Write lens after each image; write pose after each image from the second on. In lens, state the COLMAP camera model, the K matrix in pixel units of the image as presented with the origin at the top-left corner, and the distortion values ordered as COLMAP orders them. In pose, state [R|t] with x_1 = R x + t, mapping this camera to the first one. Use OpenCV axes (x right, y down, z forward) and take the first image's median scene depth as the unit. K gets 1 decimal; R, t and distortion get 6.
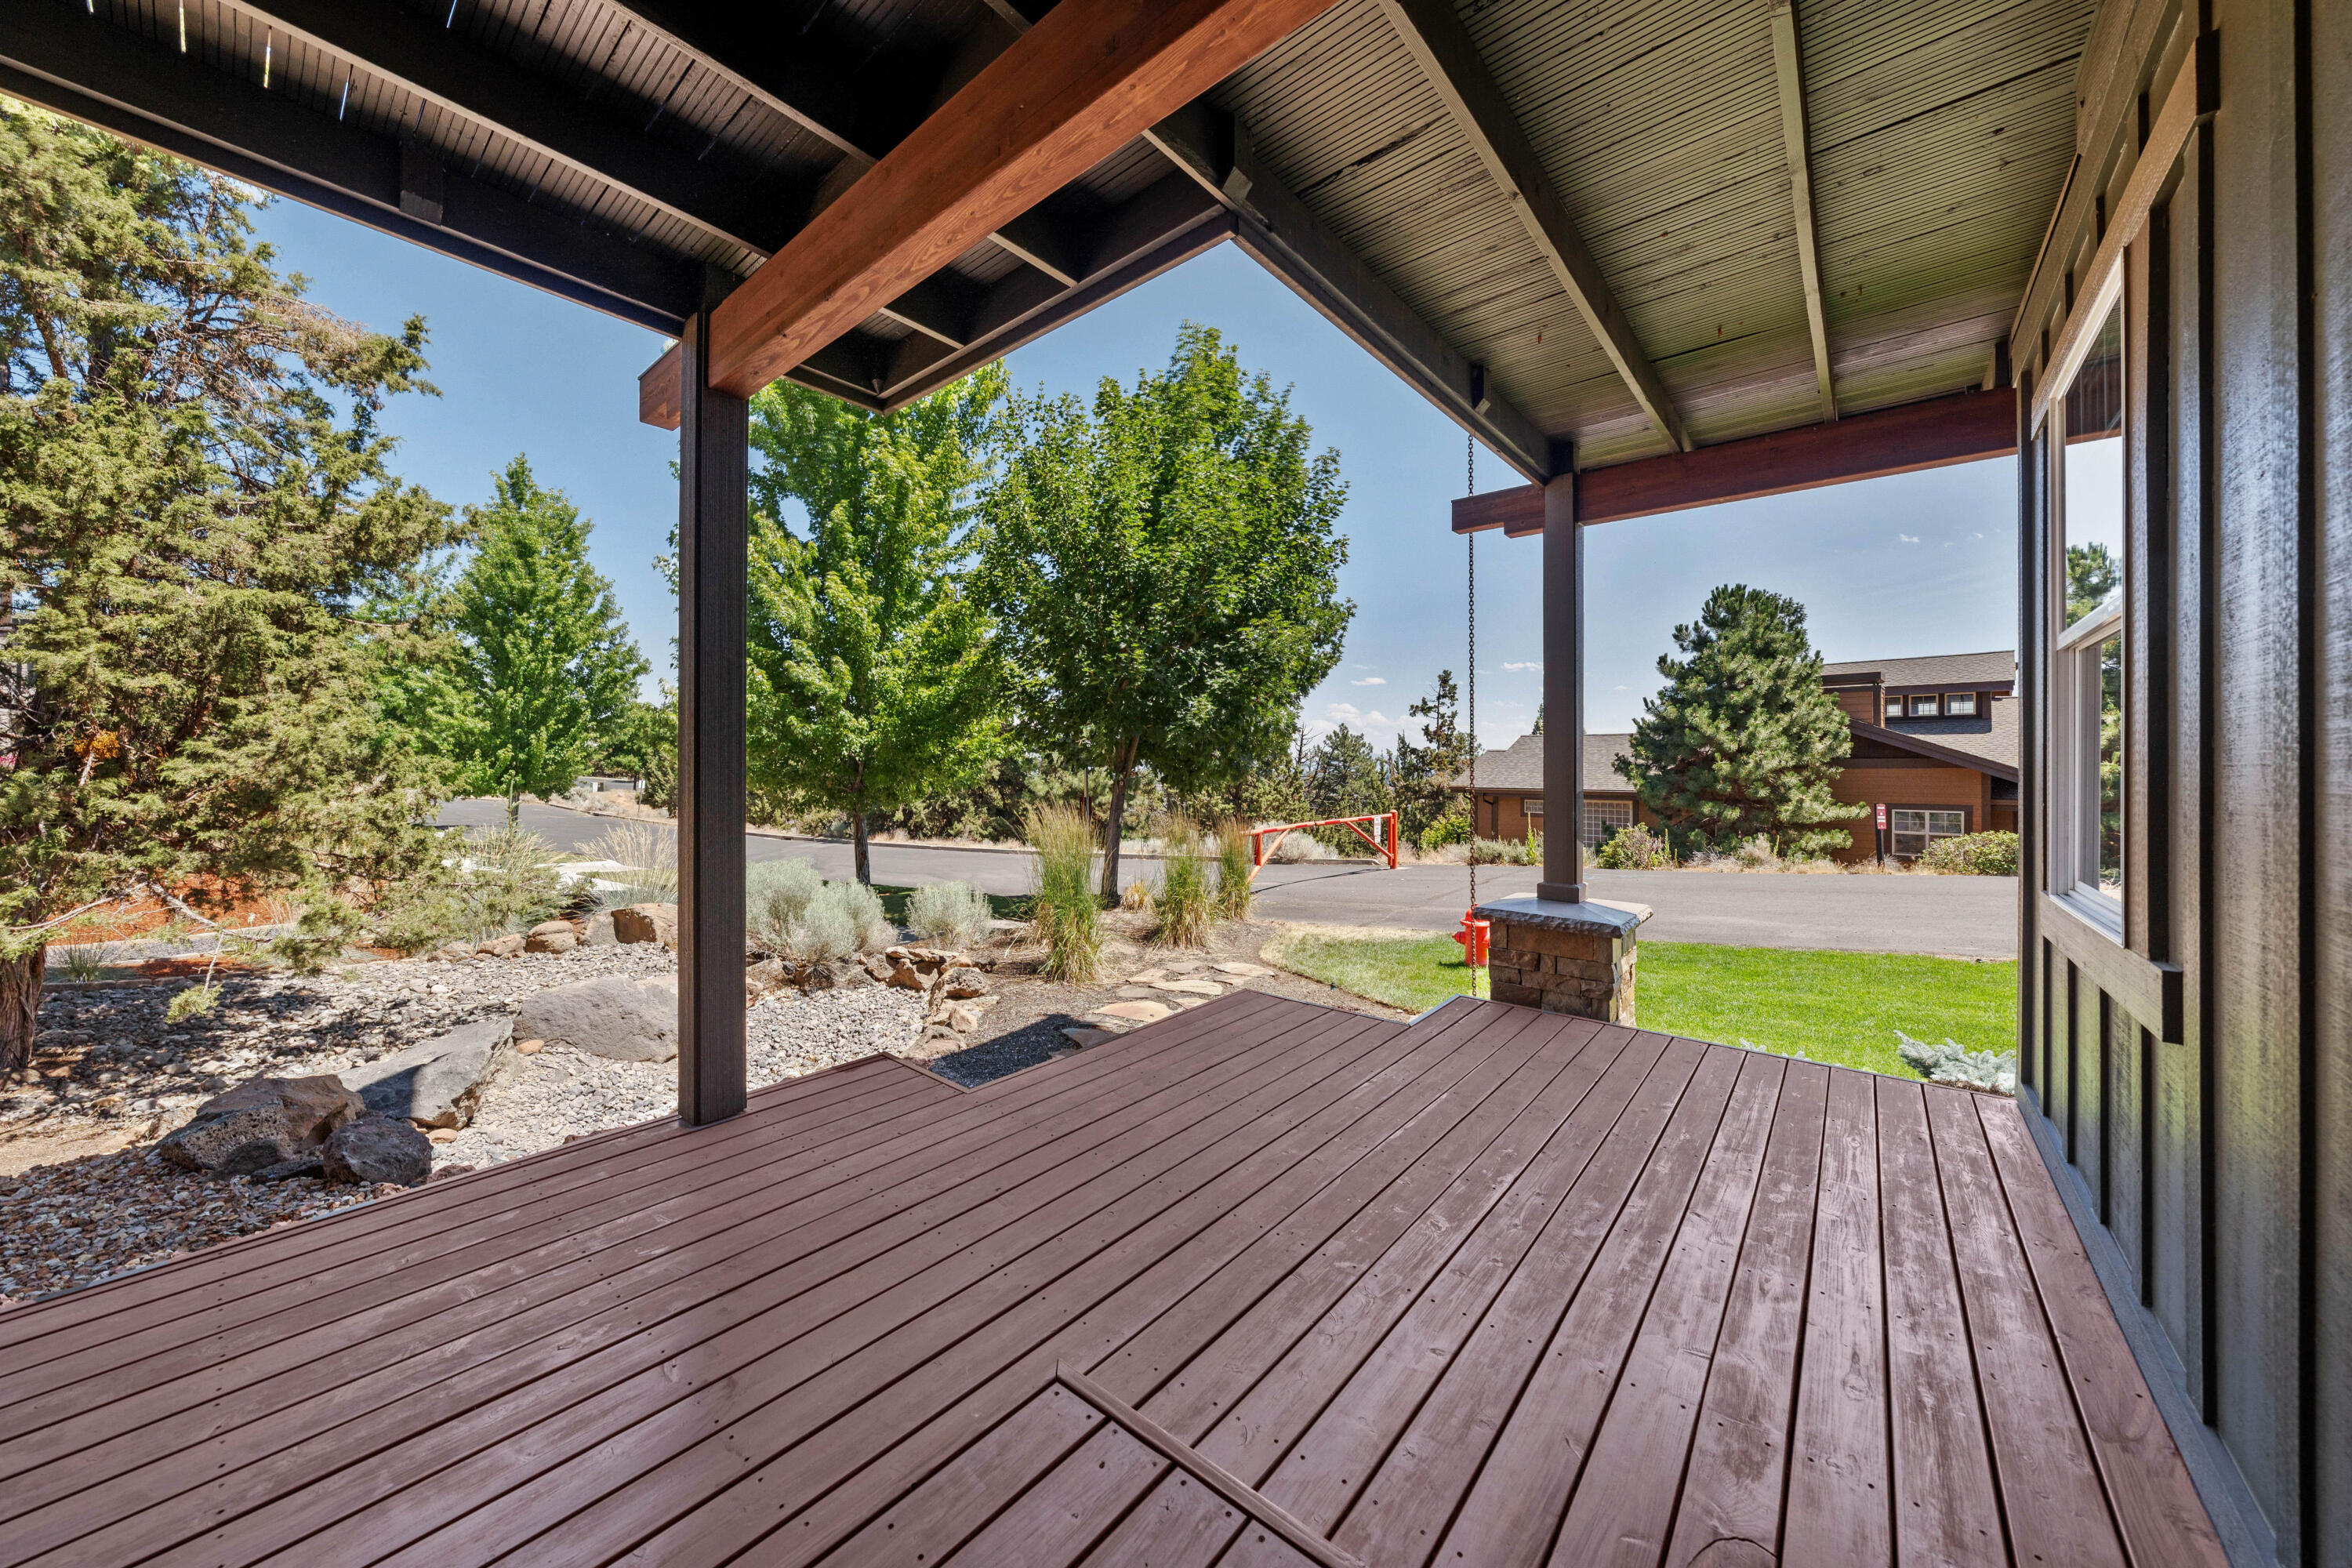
lens RADIAL K [[802.1, 0, 1176.3], [0, 802.1, 767.2], [0, 0, 1]] dist [0.000060, 0.000014]
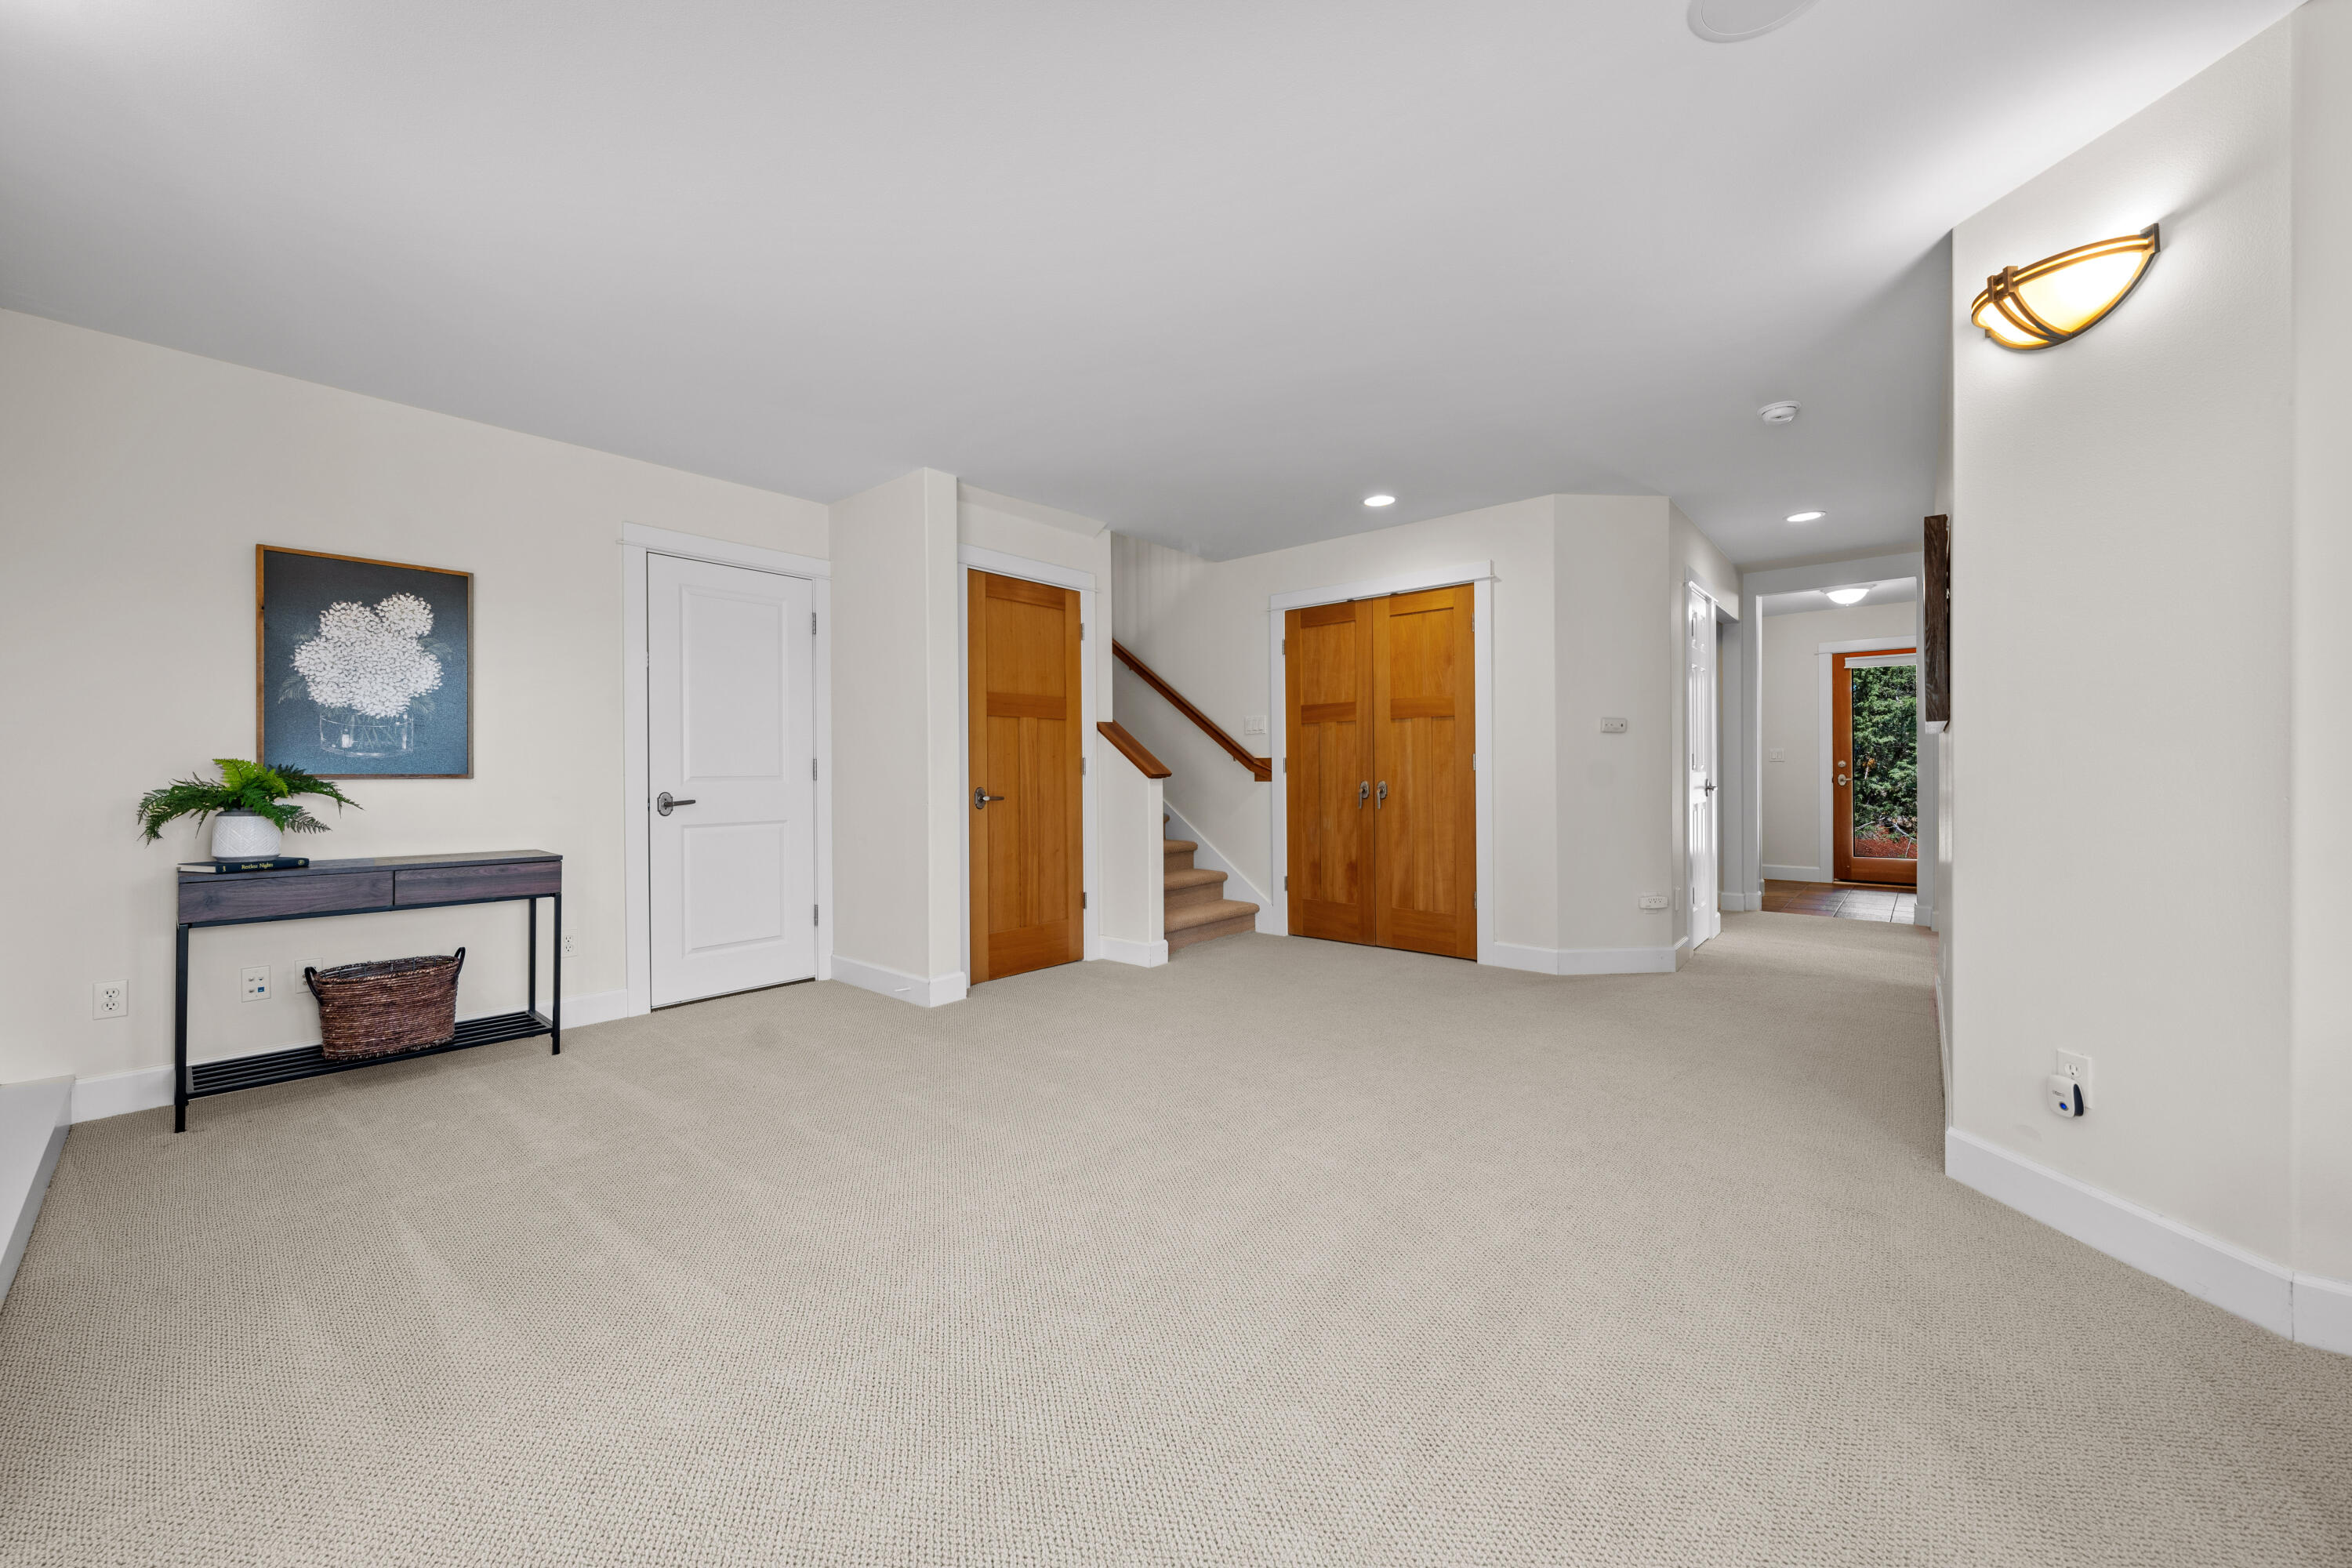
lens RADIAL K [[864.5, 0, 1176.2], [0, 864.5, 777.7], [0, 0, 1]] dist [-0.000300, -0.000057]
pose [[-0.009629, -0.005430, -0.999939, 1.526103], [0.004406, 0.999975, -0.005473, 0.023337], [0.999944, -0.004459, -0.009605, -1.259116]]
